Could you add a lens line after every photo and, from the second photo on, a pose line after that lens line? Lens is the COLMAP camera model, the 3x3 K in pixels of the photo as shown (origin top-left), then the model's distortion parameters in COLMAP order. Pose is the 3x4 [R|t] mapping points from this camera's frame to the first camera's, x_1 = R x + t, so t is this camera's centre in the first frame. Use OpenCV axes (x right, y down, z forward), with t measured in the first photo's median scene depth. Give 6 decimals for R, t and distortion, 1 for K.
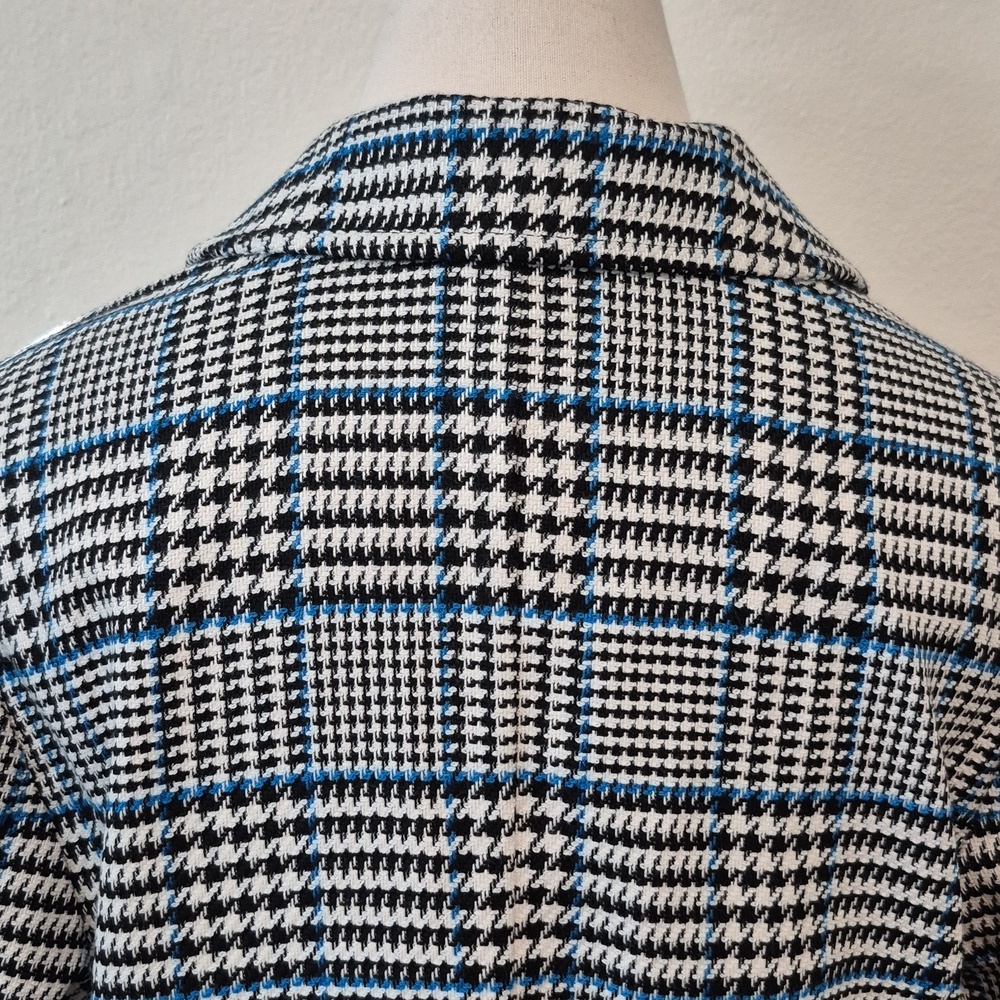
lens RADIAL K [[1297.9, 0, 501.8], [0, 1297.9, 500.7], [0, 0, 1]] dist [0.069274, 0.000000]
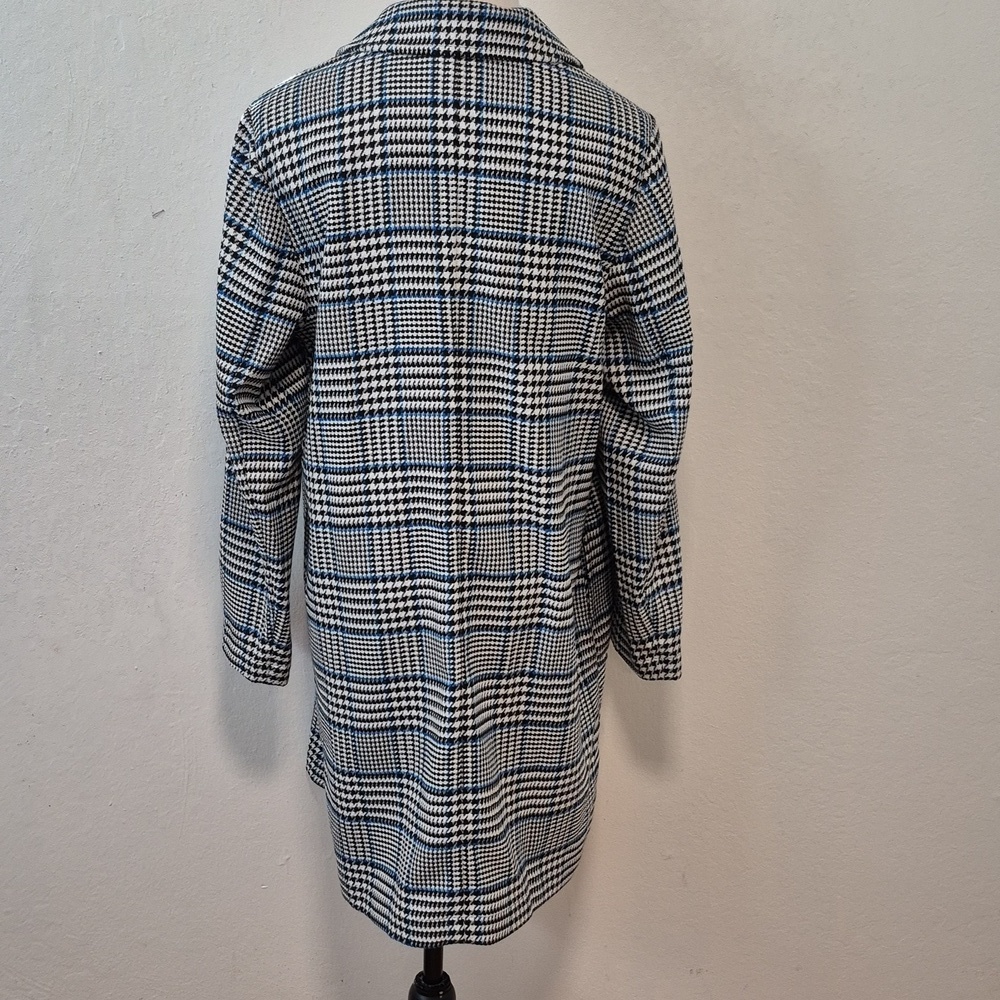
lens RADIAL K [[1297.9, 0, 486.3], [0, 1297.9, 492.8], [0, 0, 1]] dist [0.069274, 0.000000]
pose [[0.998720, -0.005625, 0.050268, -0.078497], [-0.002734, 0.986341, 0.164692, 0.321291], [-0.050507, -0.164619, 0.985063, -2.188912]]
